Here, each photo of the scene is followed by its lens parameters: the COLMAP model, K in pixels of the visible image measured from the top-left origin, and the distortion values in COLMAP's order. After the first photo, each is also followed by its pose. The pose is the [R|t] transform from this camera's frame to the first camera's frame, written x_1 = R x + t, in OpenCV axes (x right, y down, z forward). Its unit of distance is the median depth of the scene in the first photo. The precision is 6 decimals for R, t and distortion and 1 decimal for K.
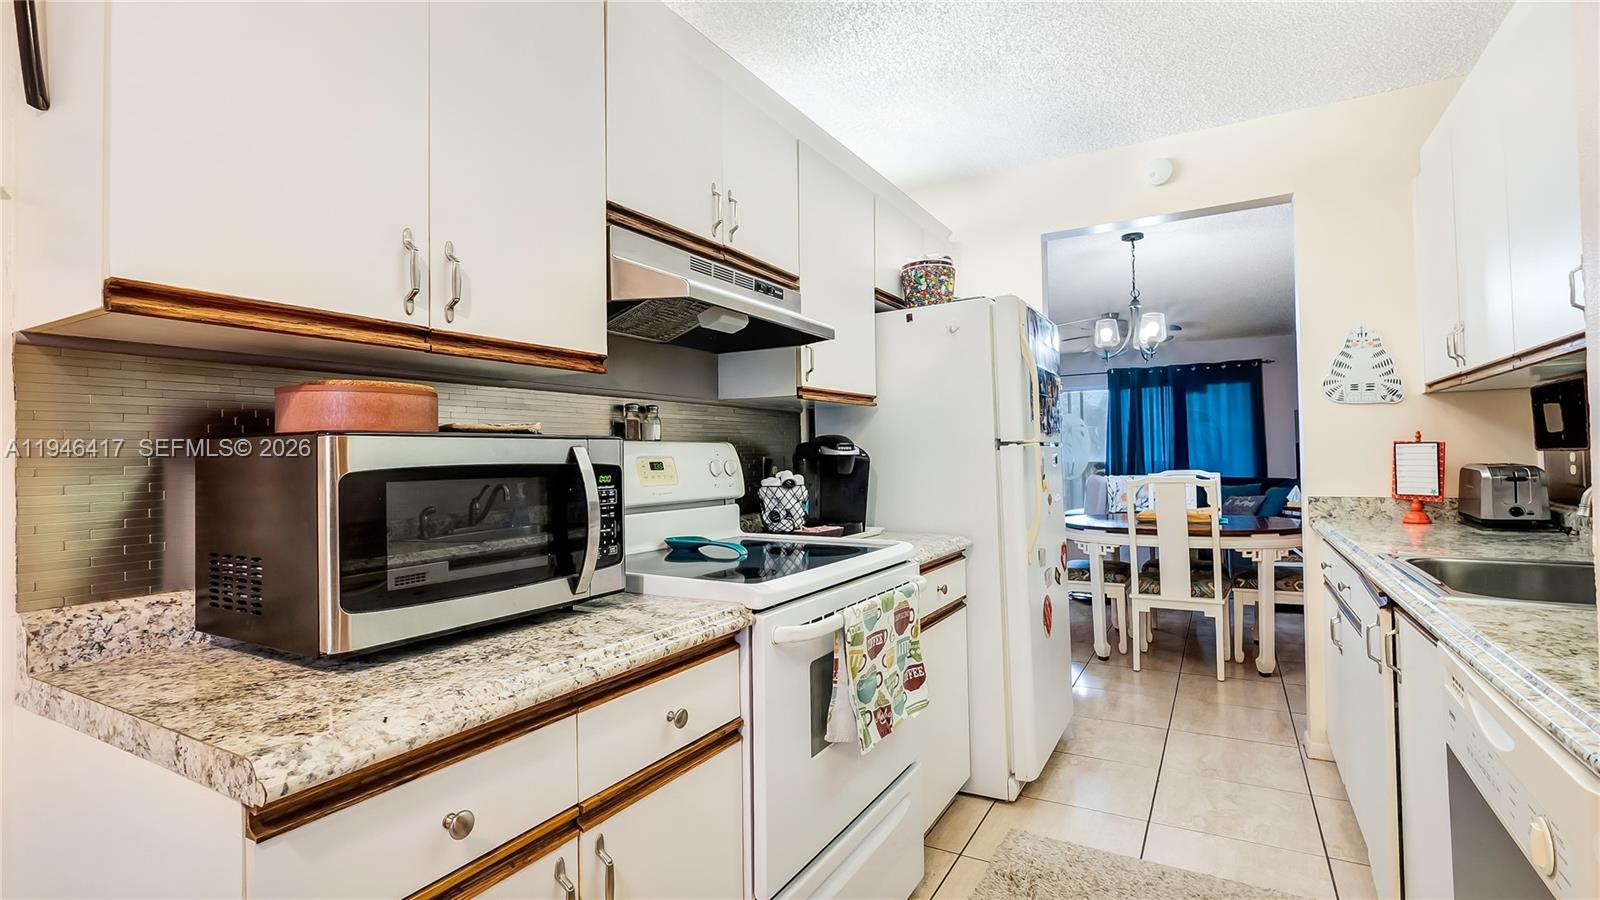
lens RADIAL K [[740.1, 0, 803.5], [0, 740.1, 447.3], [0, 0, 1]] dist [-0.007016, 0.000632]
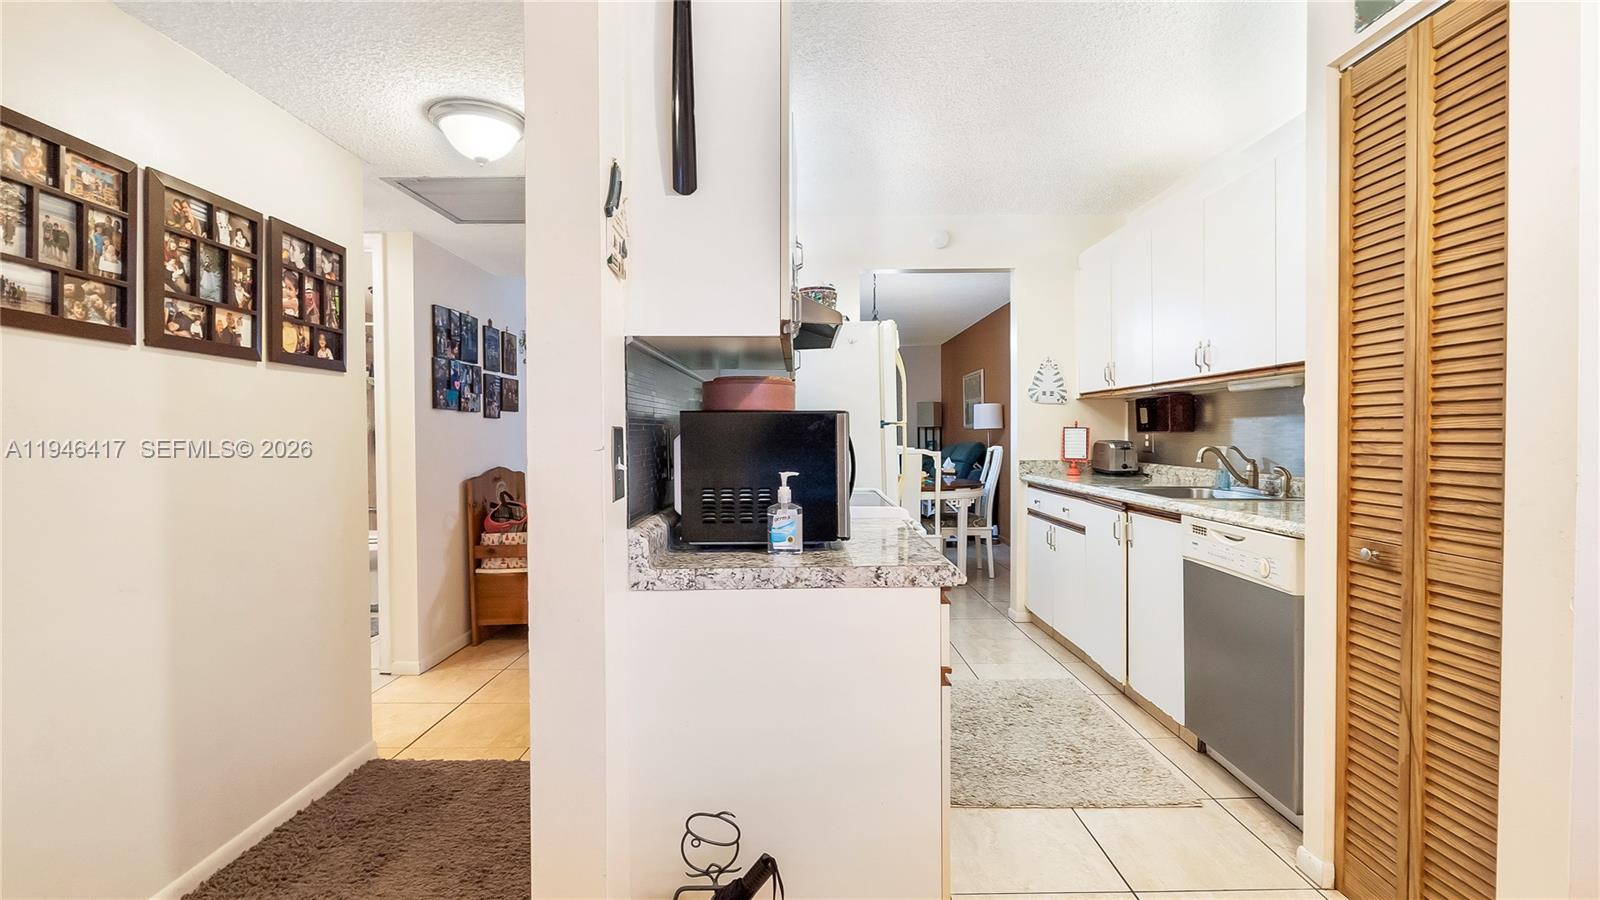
lens RADIAL K [[740.1, 0, 801.3], [0, 740.1, 450.9], [0, 0, 1]] dist [-0.007016, 0.000632]
pose [[0.866762, 0.000357, 0.498723, -0.443358], [-0.017002, 0.999440, 0.028834, 0.006576], [-0.498433, -0.033471, 0.866282, -0.130856]]
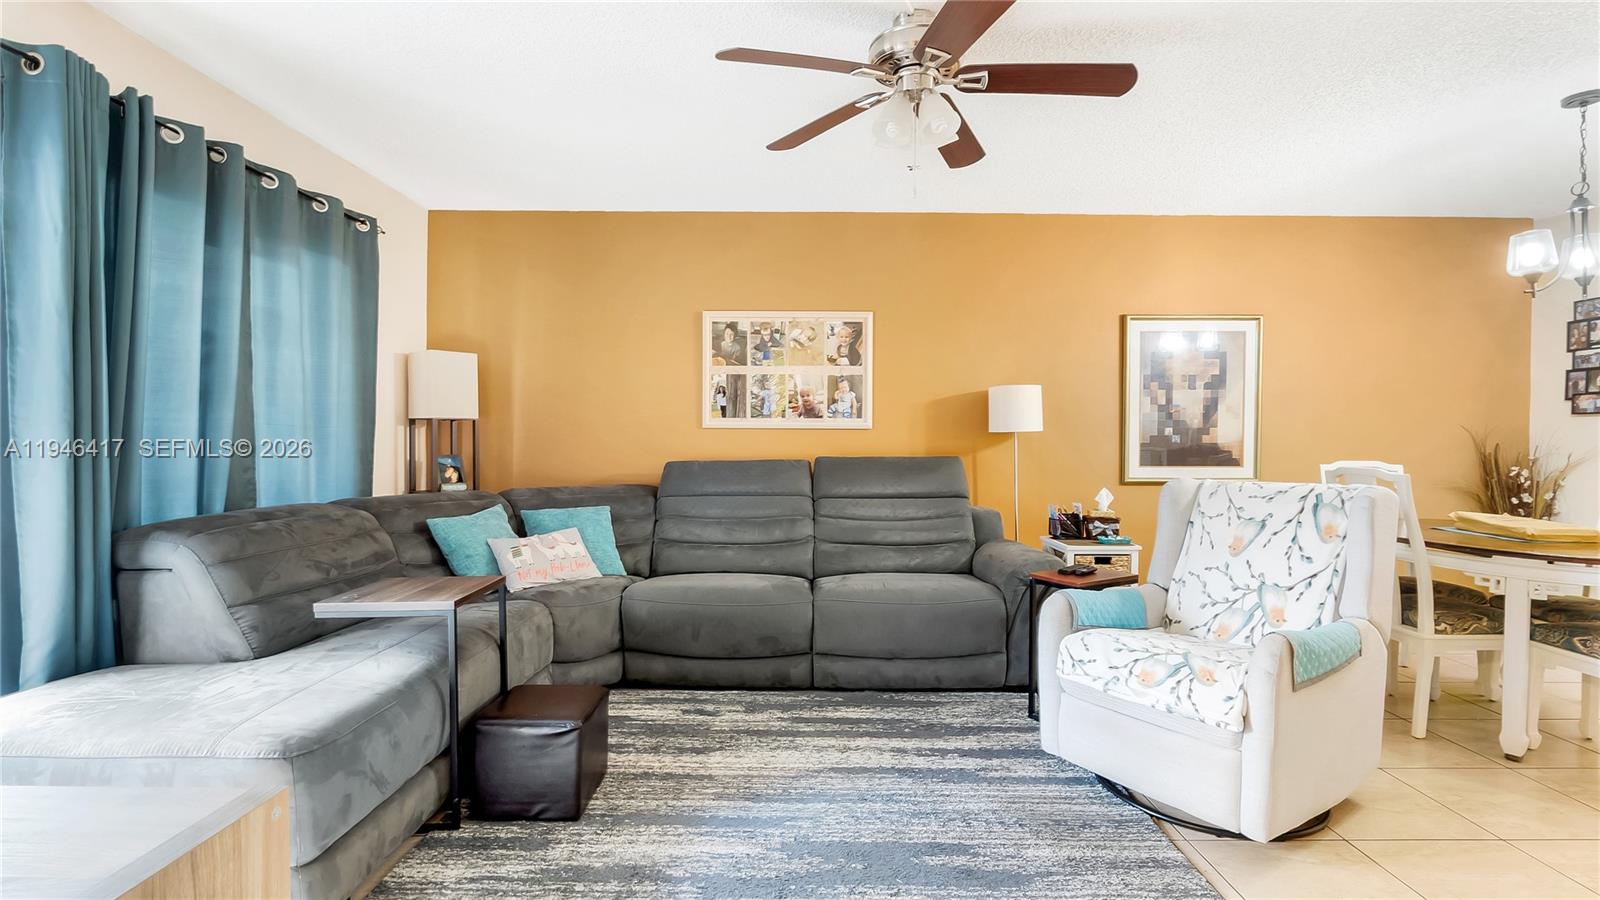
lens RADIAL K [[740.1, 0, 802.1], [0, 740.1, 448.2], [0, 0, 1]] dist [-0.007016, 0.000632]
pose [[-0.497243, 0.003786, 0.867603, 0.311385], [-0.011256, 0.999878, -0.010815, 0.040563], [-0.867538, -0.015143, -0.497140, 2.535953]]
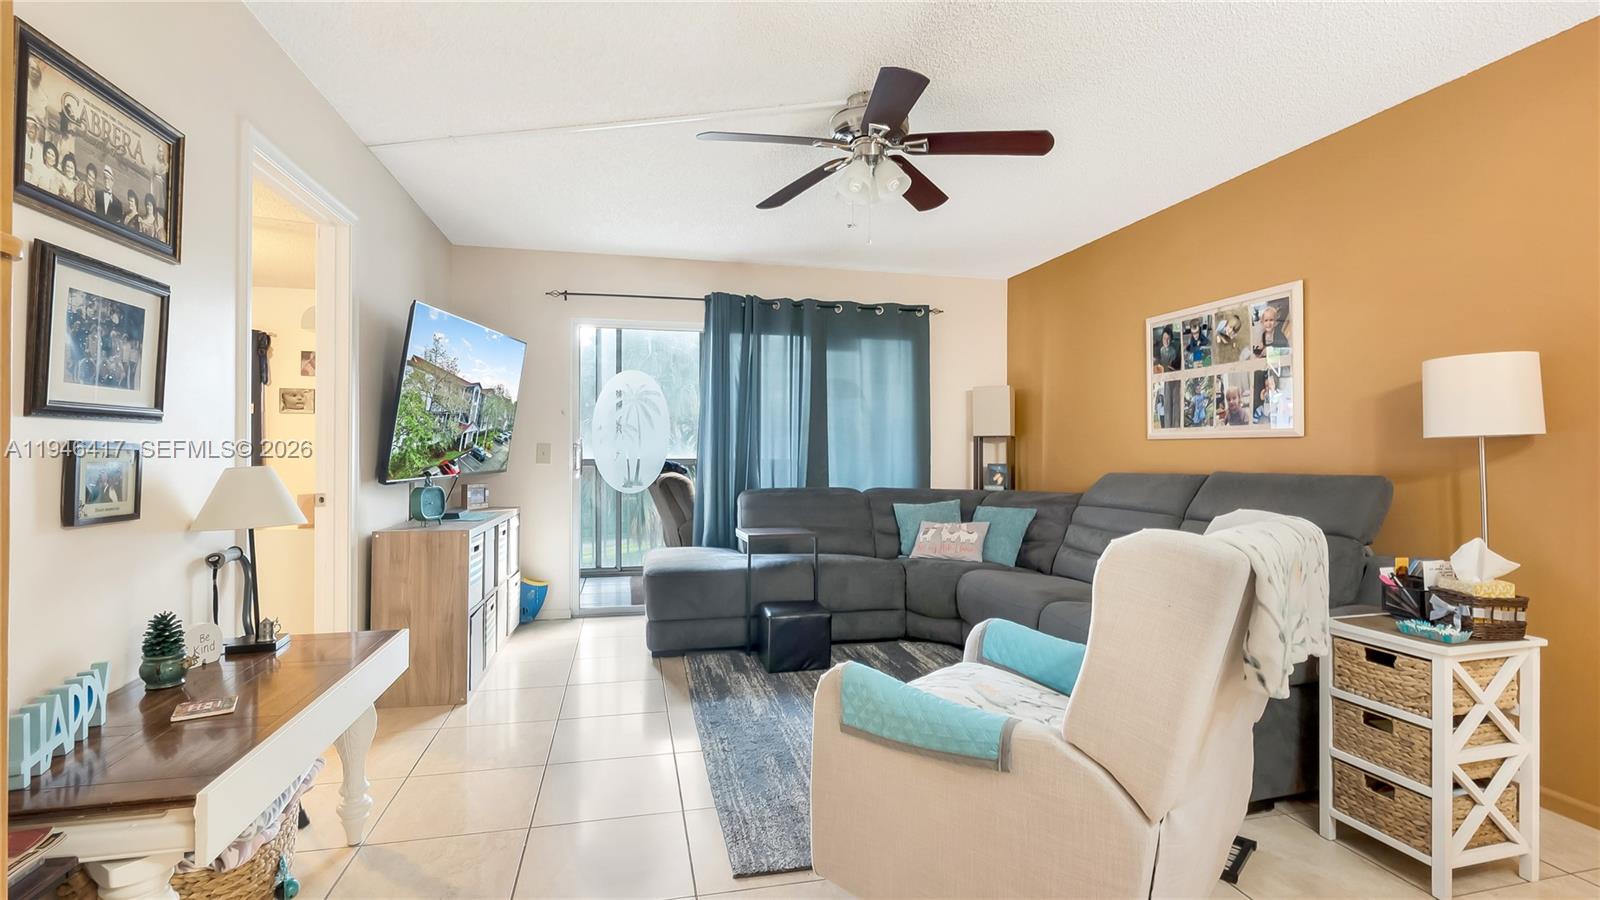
lens RADIAL K [[740.1, 0, 802.3], [0, 740.1, 446.7], [0, 0, 1]] dist [-0.007016, 0.000632]
pose [[0.730648, 0.022688, 0.682378, 0.244183], [-0.027949, 0.999604, -0.003309, 0.025362], [-0.682183, -0.016654, 0.730992, 1.519247]]
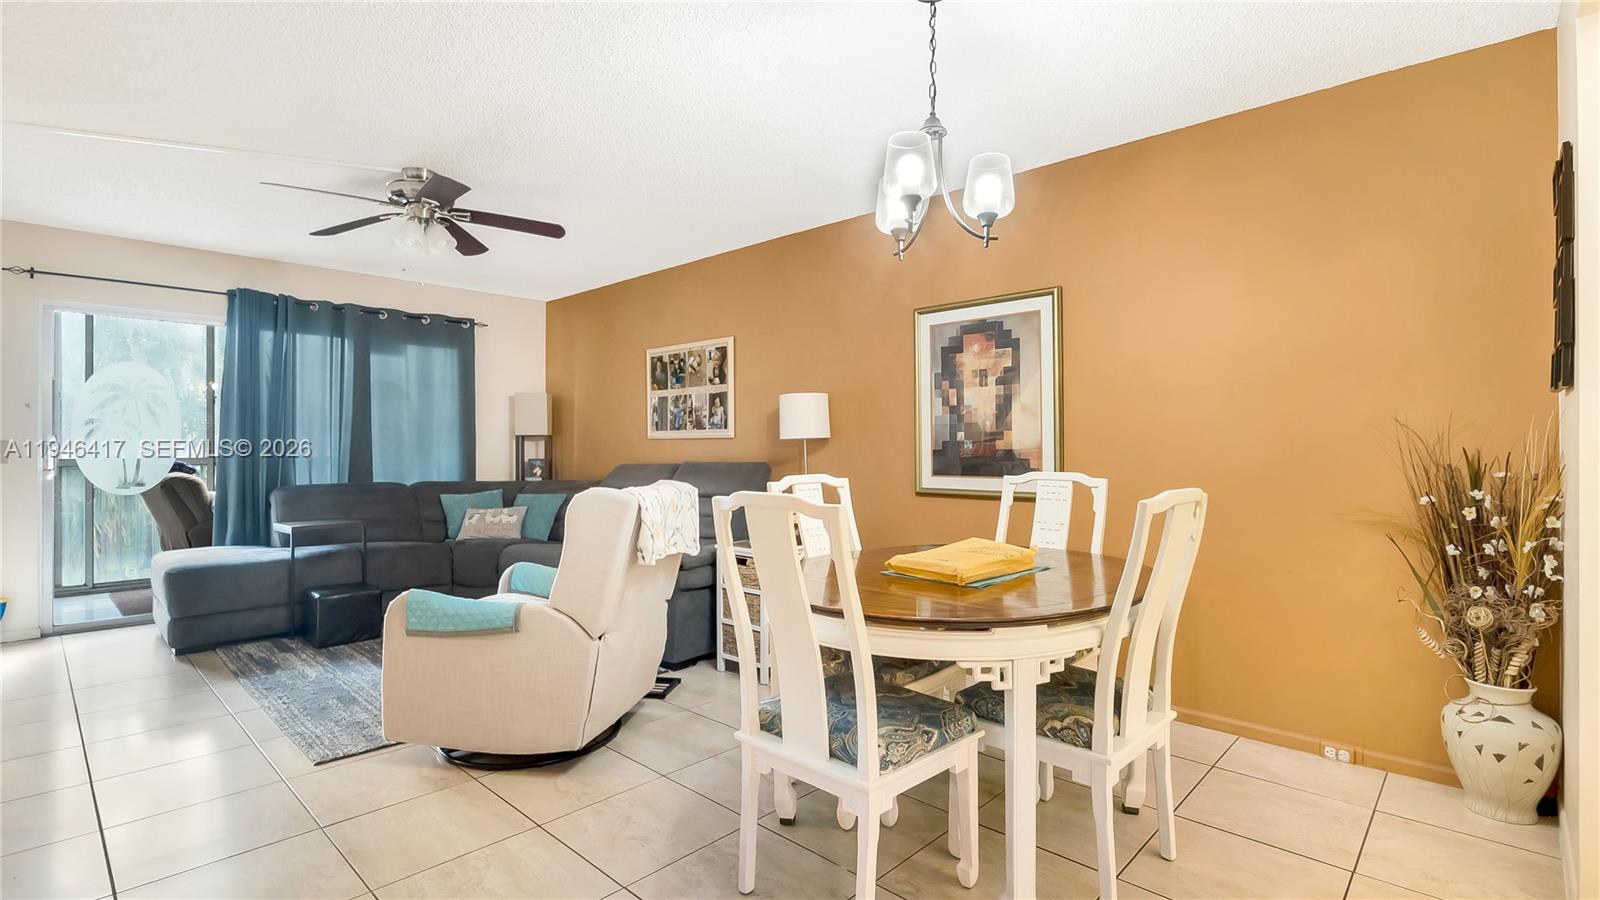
lens RADIAL K [[740.1, 0, 802.1], [0, 740.1, 447.3], [0, 0, 1]] dist [-0.007016, 0.000632]
pose [[0.234586, 0.018460, 0.971920, -0.041818], [-0.021622, 0.999671, -0.013769, 0.027487], [-0.971855, -0.017785, 0.234908, 1.290846]]
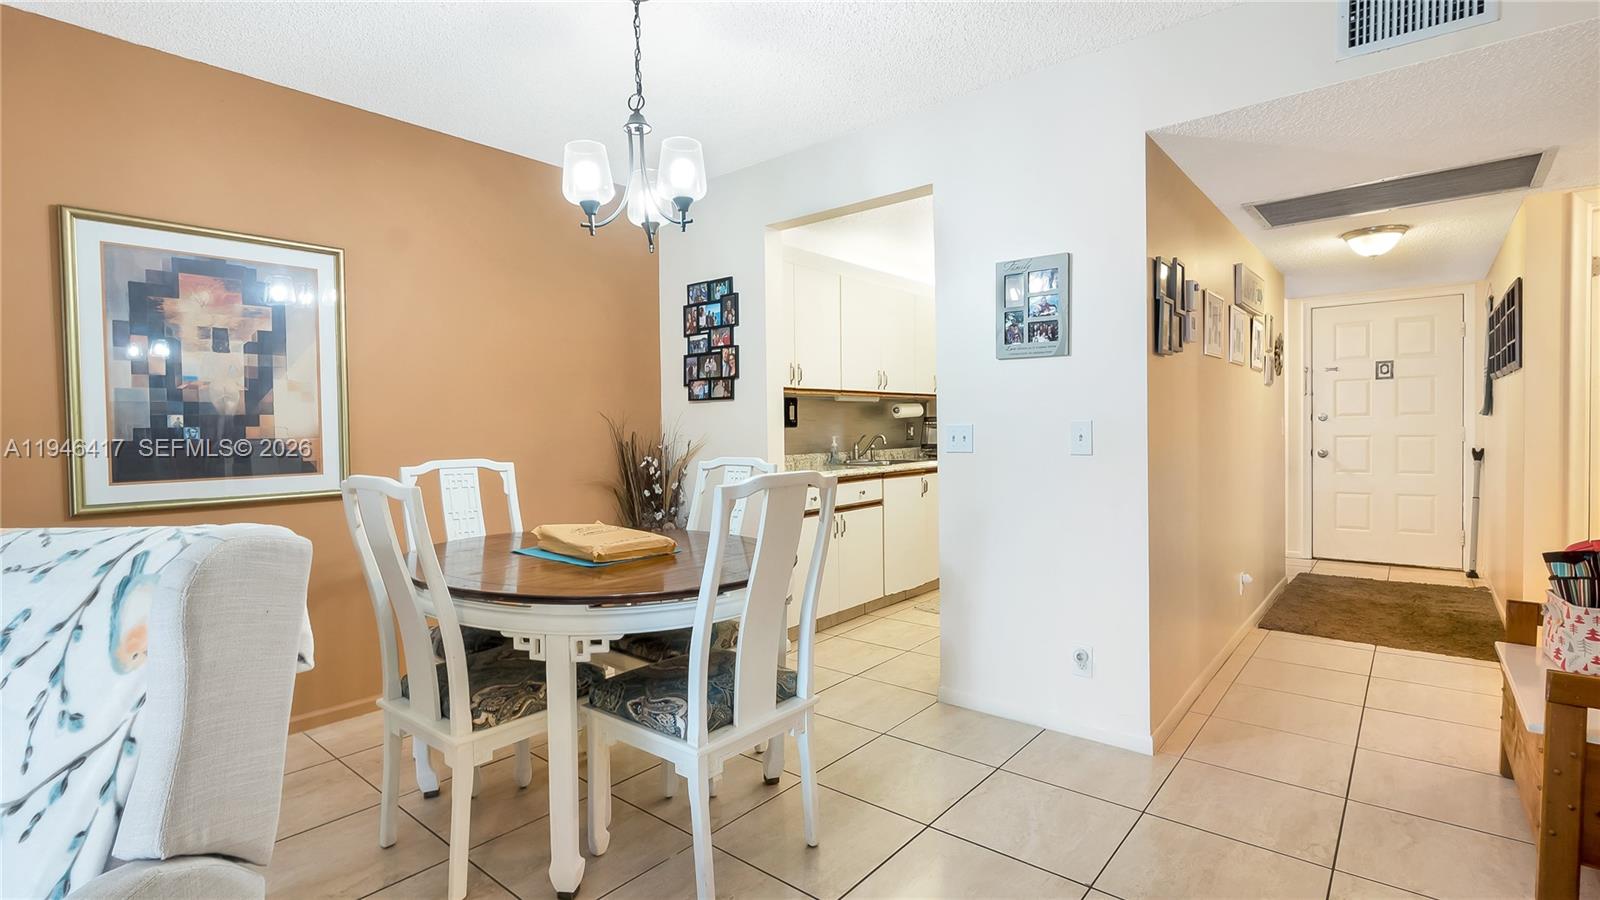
lens RADIAL K [[740.1, 0, 807.0], [0, 740.1, 448.0], [0, 0, 1]] dist [-0.007016, 0.000632]
pose [[-0.985209, 0.026390, 0.169311, 0.345075], [0.027851, 0.999592, 0.006260, 0.030892], [-0.169077, 0.010883, -0.985543, 1.968646]]
